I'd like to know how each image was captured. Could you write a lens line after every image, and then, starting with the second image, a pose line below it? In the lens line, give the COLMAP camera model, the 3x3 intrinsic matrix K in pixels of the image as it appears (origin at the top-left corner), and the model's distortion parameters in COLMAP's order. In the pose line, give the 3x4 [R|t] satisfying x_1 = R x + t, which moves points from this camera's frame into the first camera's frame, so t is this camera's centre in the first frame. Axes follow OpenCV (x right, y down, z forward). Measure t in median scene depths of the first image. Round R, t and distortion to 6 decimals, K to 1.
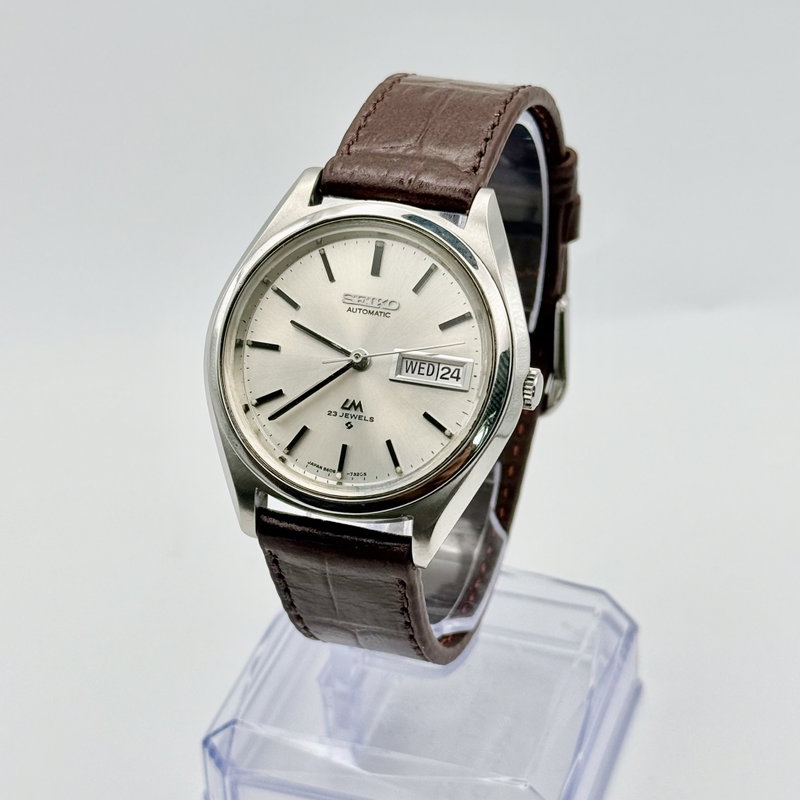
lens RADIAL K [[2041.3, 0, 400.0], [0, 2041.3, 400.0], [0, 0, 1]] dist [0.185082, -0.364138]
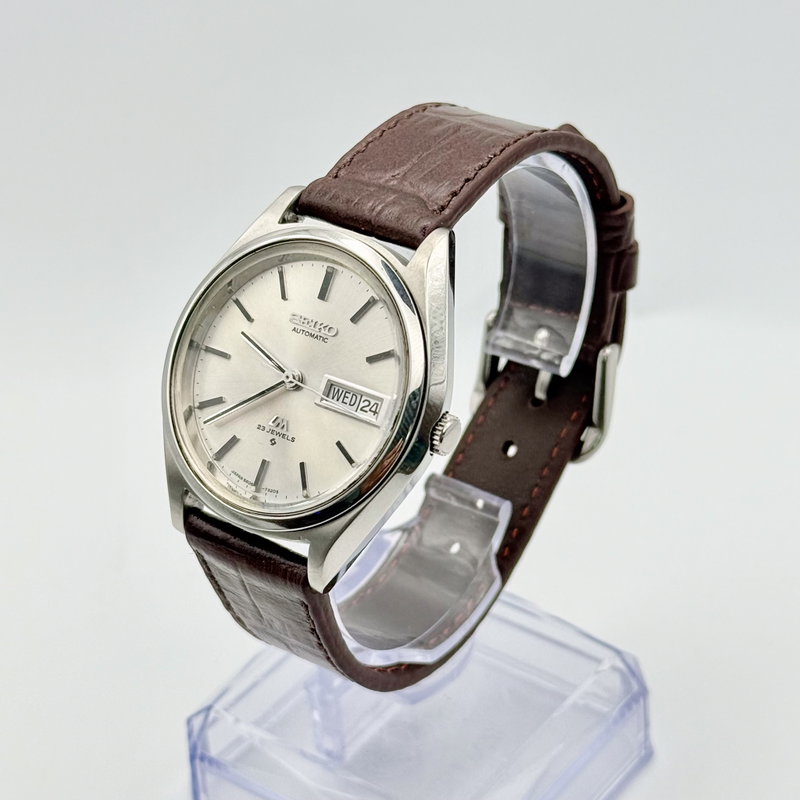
lens RADIAL K [[2041.3, 0, 400.0], [0, 2041.3, 400.0], [0, 0, 1]] dist [0.185082, -0.364138]
pose [[0.953654, 0.151473, -0.260000, 0.293924], [-0.148120, 0.988433, 0.032562, -0.050237], [0.261925, 0.007458, 0.965059, 0.031778]]
